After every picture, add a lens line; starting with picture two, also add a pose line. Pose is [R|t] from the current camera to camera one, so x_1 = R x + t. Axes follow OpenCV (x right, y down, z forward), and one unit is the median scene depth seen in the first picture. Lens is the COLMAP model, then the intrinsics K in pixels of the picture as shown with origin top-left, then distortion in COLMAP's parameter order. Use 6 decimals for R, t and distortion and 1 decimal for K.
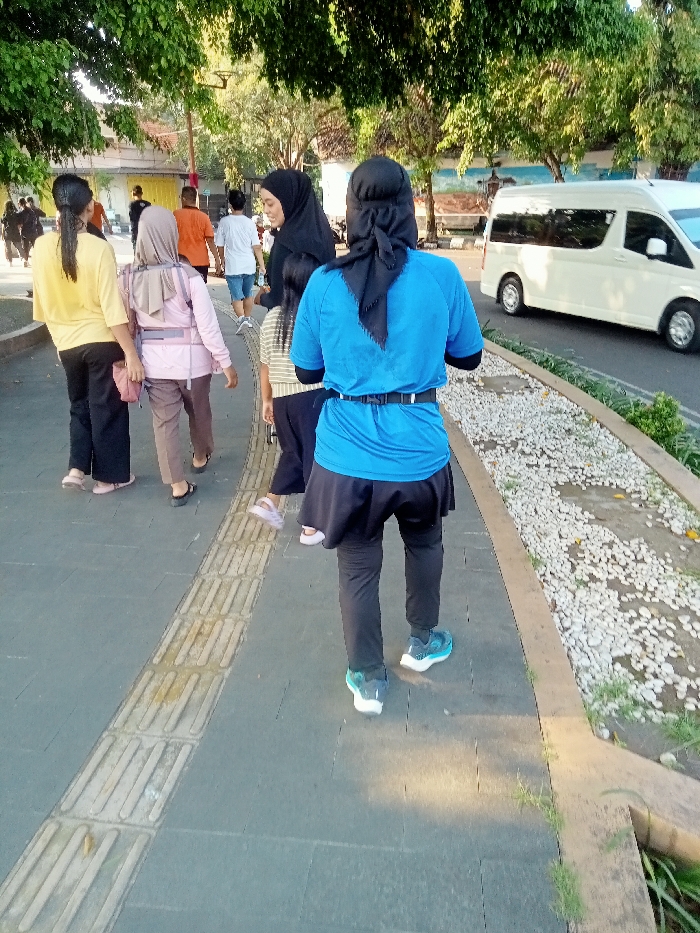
lens RADIAL K [[685.4, 0, 355.1], [0, 685.4, 469.0], [0, 0, 1]] dist [0.044295, -0.058214]
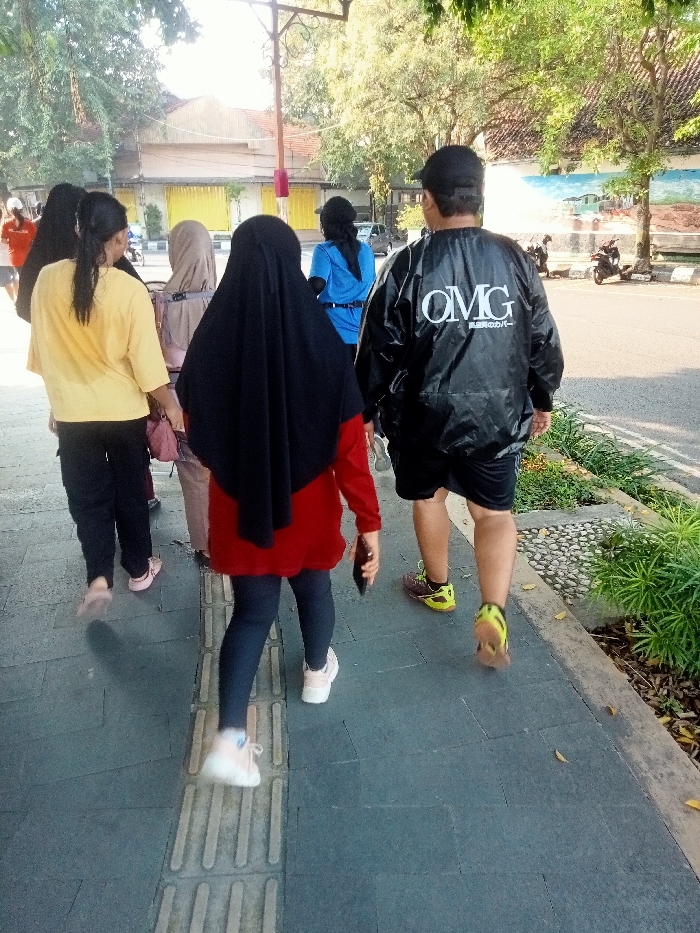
lens RADIAL K [[685.4, 0, 355.1], [0, 685.4, 469.0], [0, 0, 1]] dist [0.044295, -0.058214]
pose [[0.979326, 0.068950, -0.190174, -0.025589], [-0.071401, 0.997429, -0.006056, -0.096763], [0.189268, 0.019509, 0.981732, 0.237778]]
